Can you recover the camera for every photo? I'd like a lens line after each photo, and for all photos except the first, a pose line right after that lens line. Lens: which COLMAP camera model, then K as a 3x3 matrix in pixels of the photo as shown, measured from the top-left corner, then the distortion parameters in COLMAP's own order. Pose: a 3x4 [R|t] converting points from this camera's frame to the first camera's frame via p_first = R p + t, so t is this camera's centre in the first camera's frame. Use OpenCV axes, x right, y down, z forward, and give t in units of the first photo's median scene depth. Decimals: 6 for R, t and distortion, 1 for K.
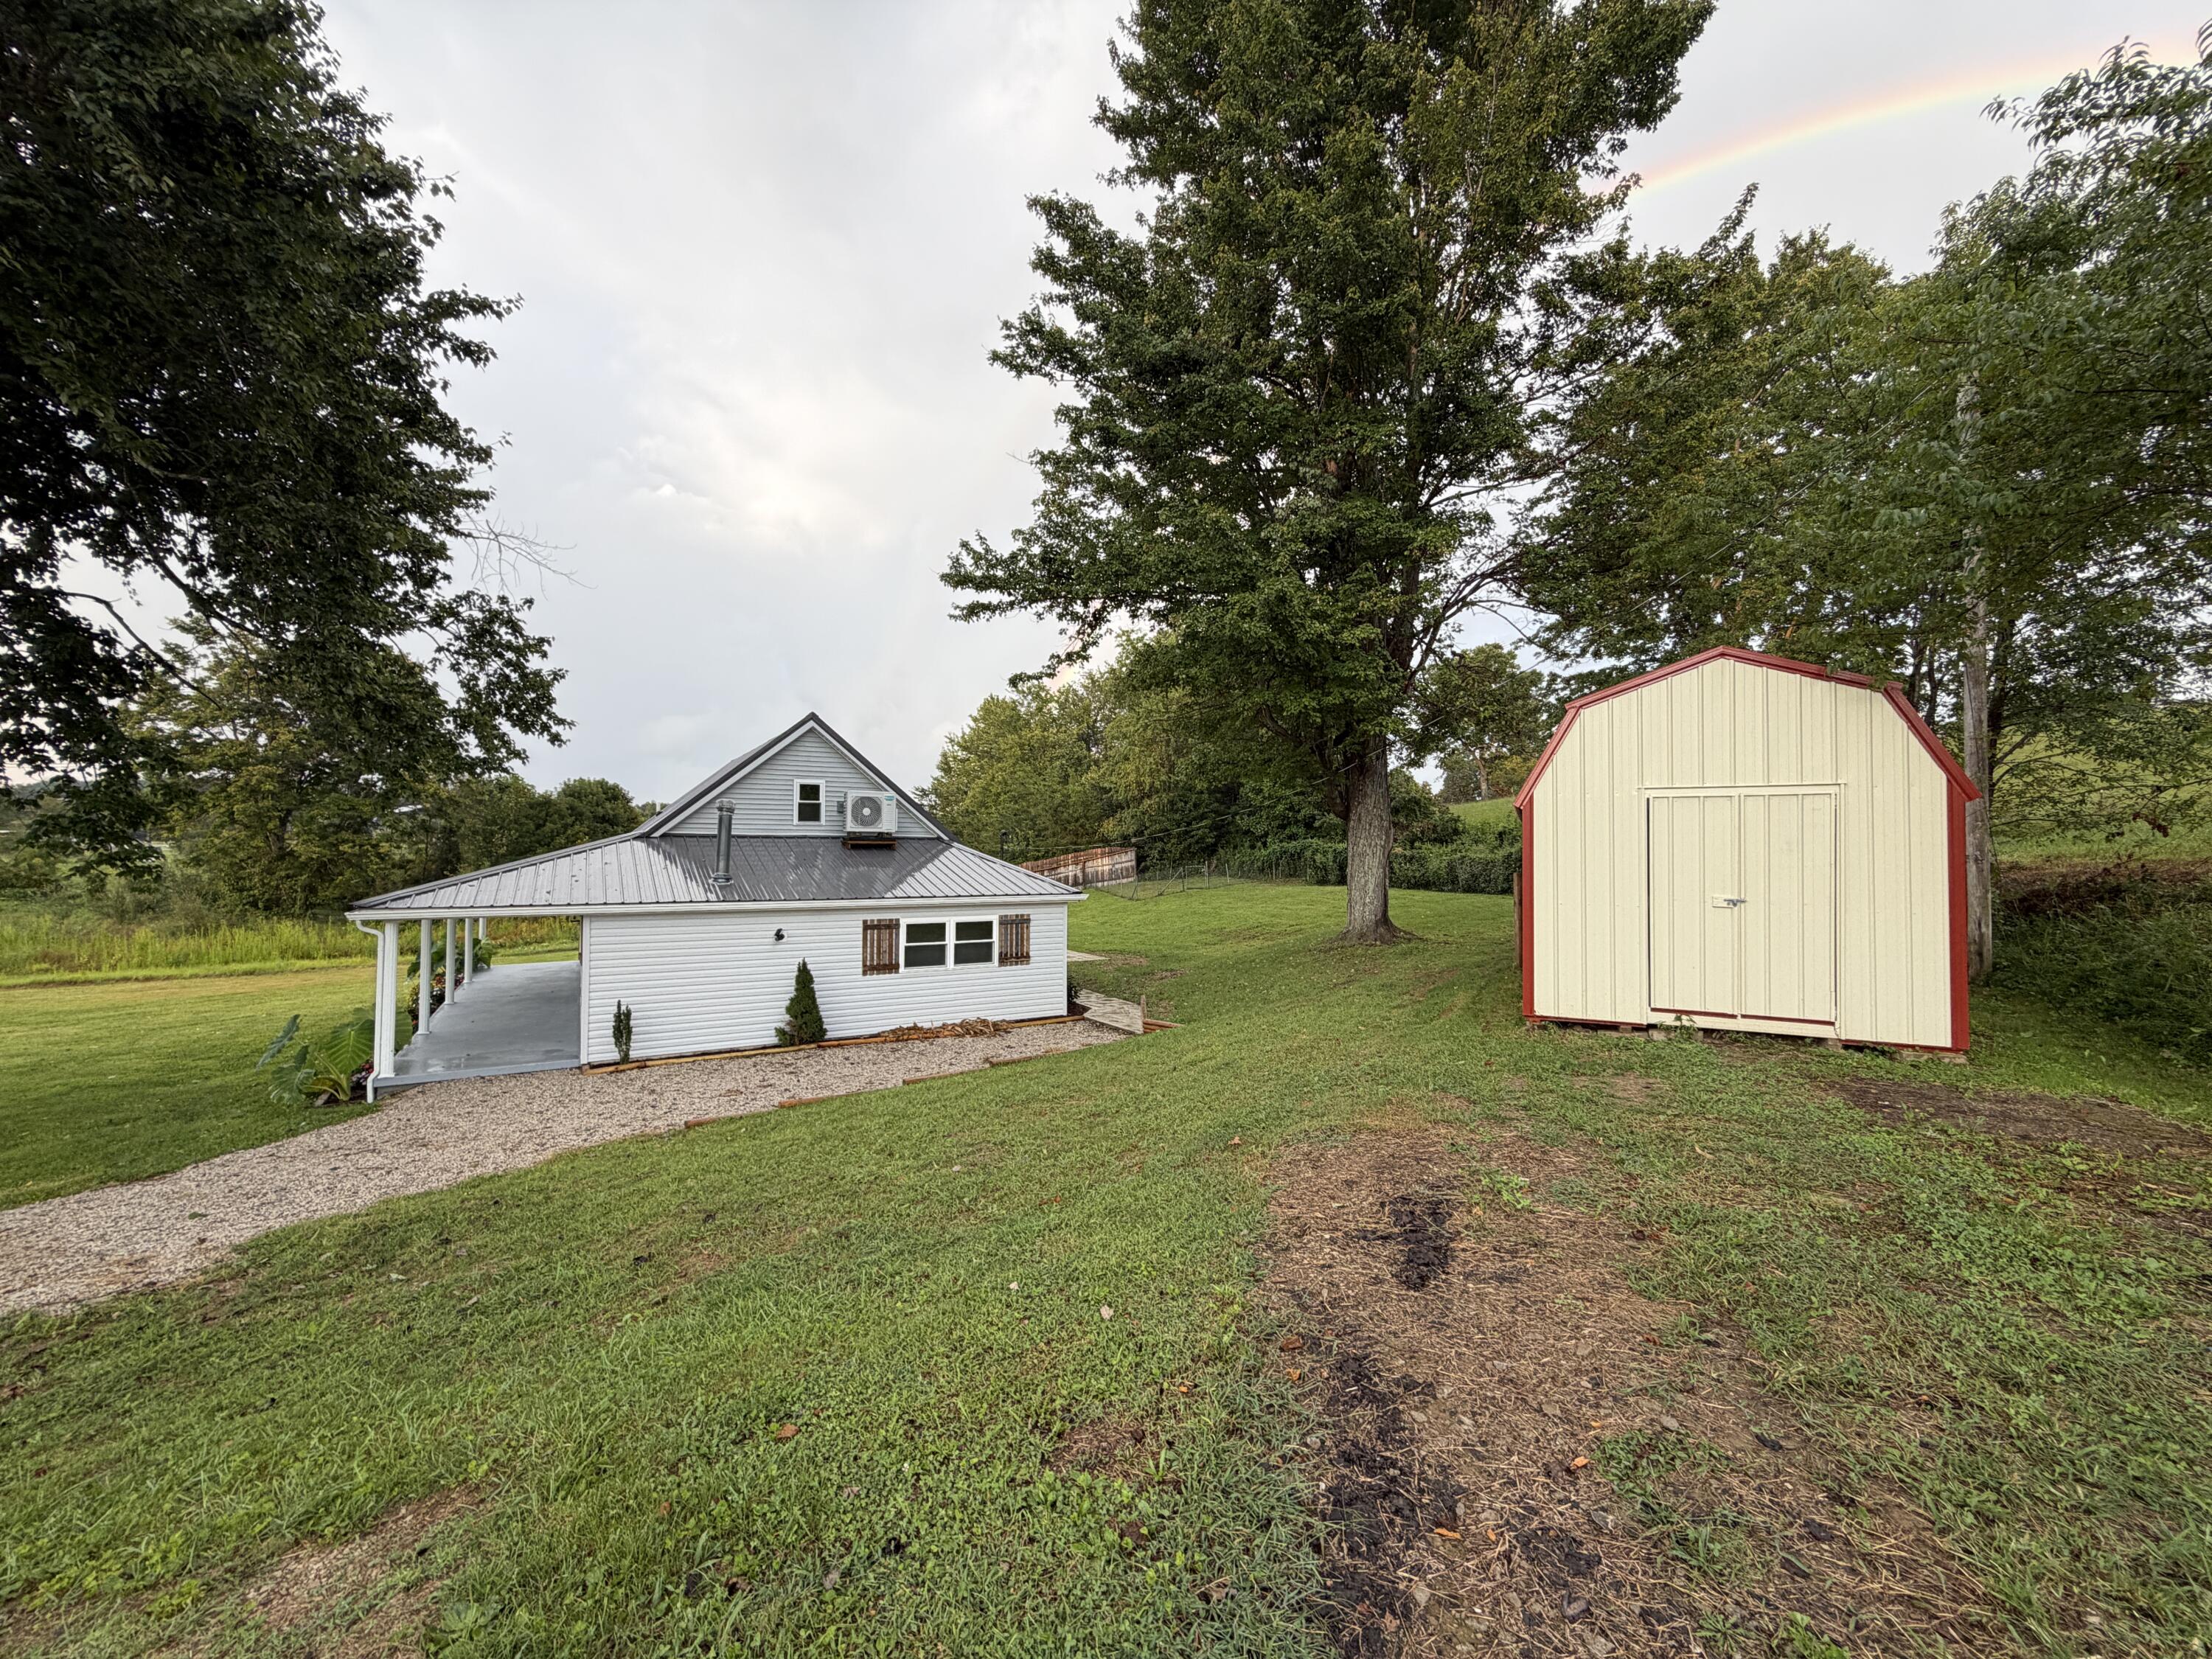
lens RADIAL K [[886.0, 0, 1106.4], [0, 886.0, 818.4], [0, 0, 1]] dist [-0.001247, -0.000079]
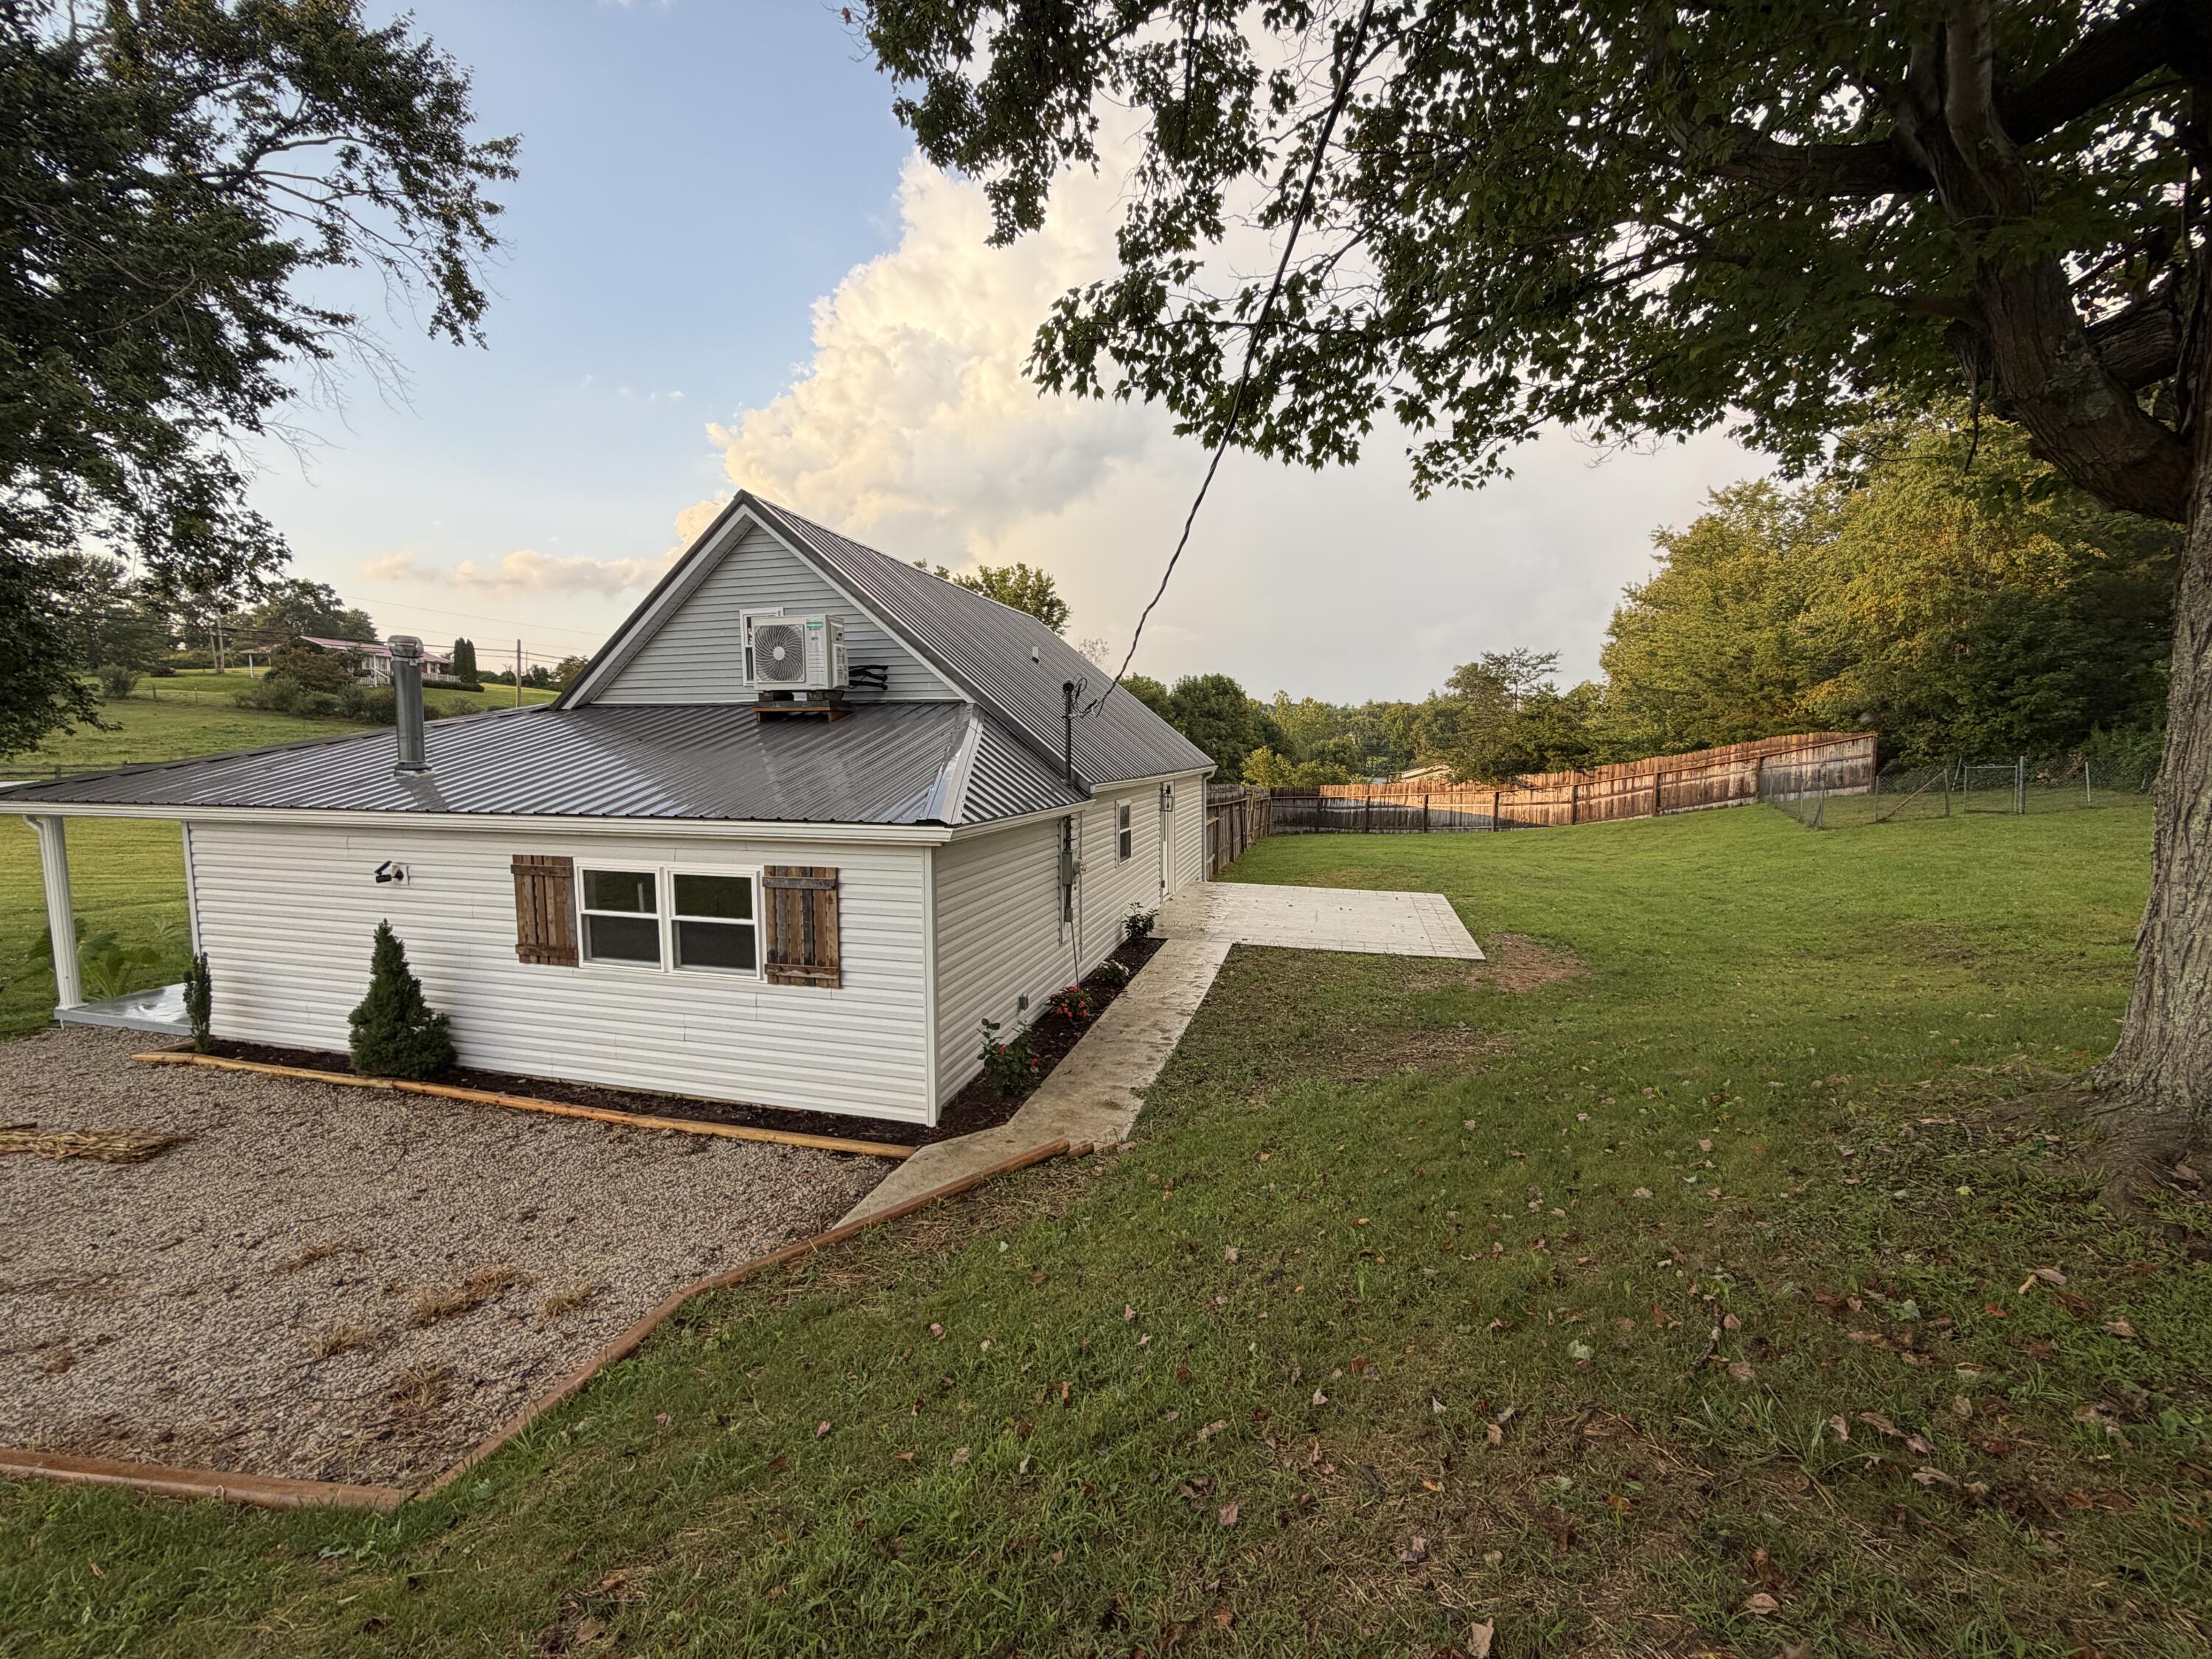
lens RADIAL K [[886.0, 0, 1106.4], [0, 886.0, 818.4], [0, 0, 1]] dist [-0.001247, -0.000079]
pose [[0.695948, 0.053712, -0.716081, 0.300019], [0.029173, 0.994261, 0.102930, 0.048222], [0.717500, -0.092524, 0.690387, 0.834353]]
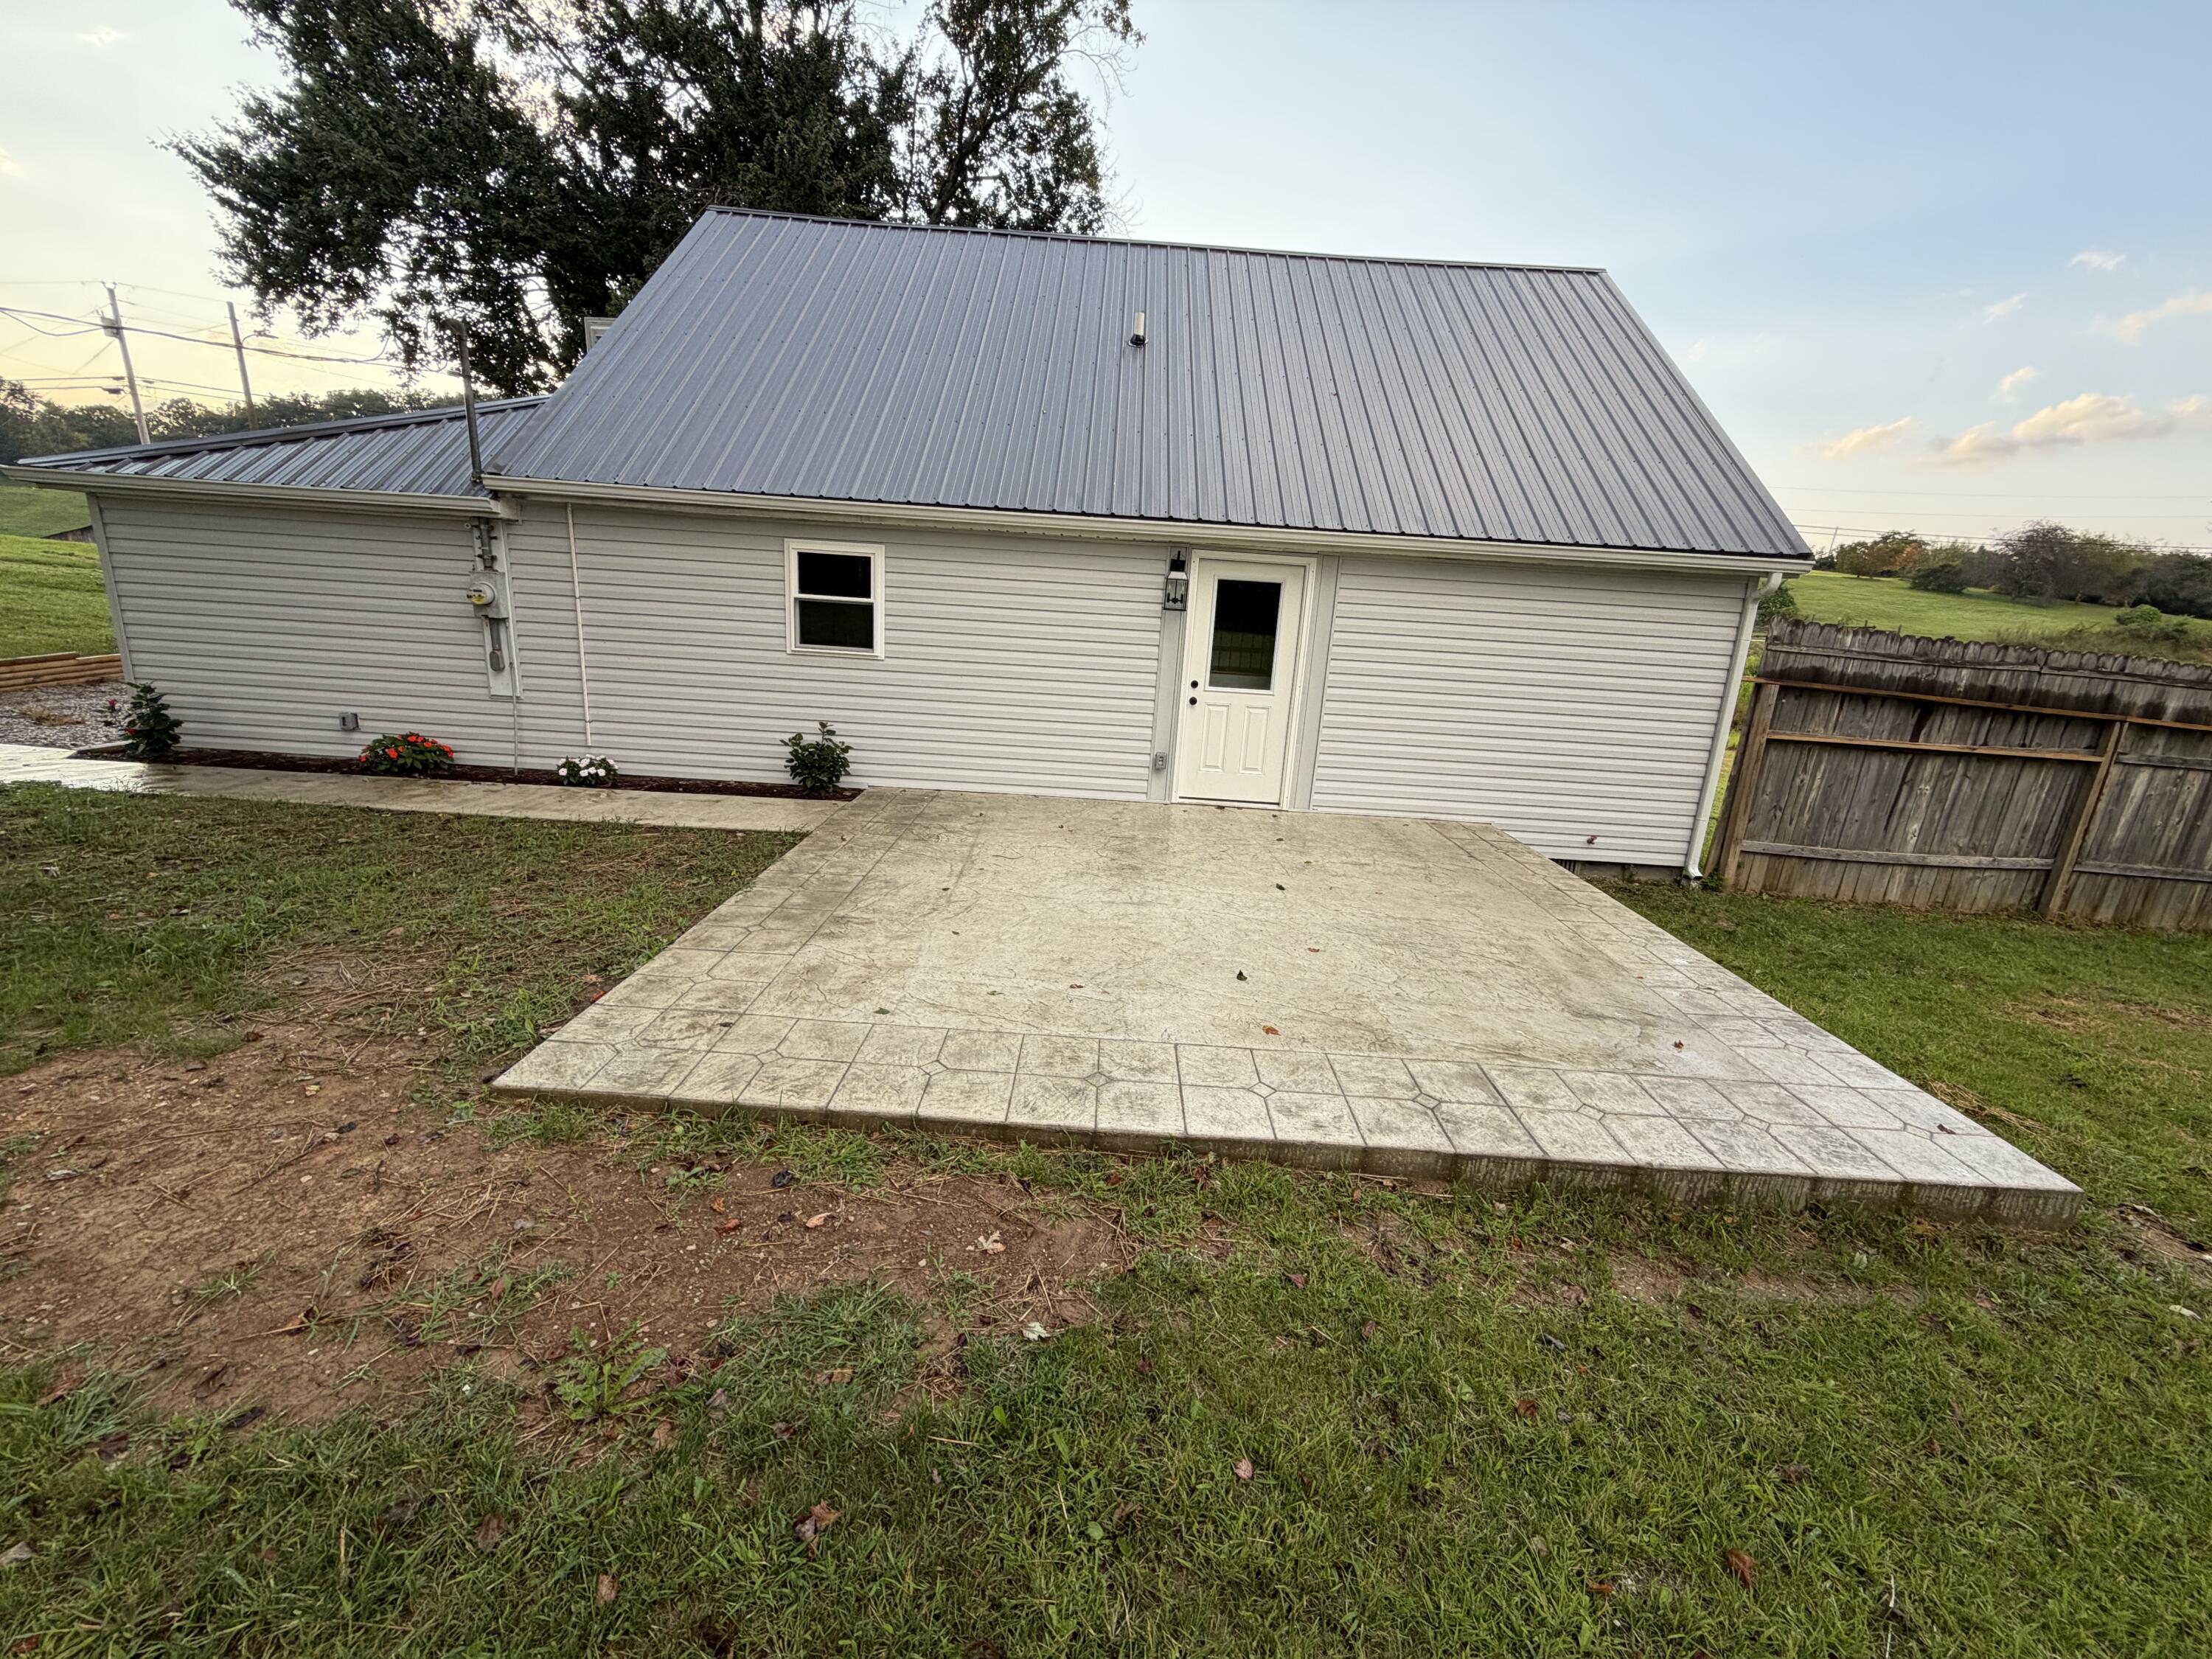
lens RADIAL K [[886.0, 0, 1106.4], [0, 886.0, 818.4], [0, 0, 1]] dist [-0.001247, -0.000079]
pose [[-0.522901, 0.165086, -0.836254, 0.099217], [-0.032261, 0.976530, 0.212951, 0.140220], [0.851783, 0.138331, -0.505303, 1.673208]]
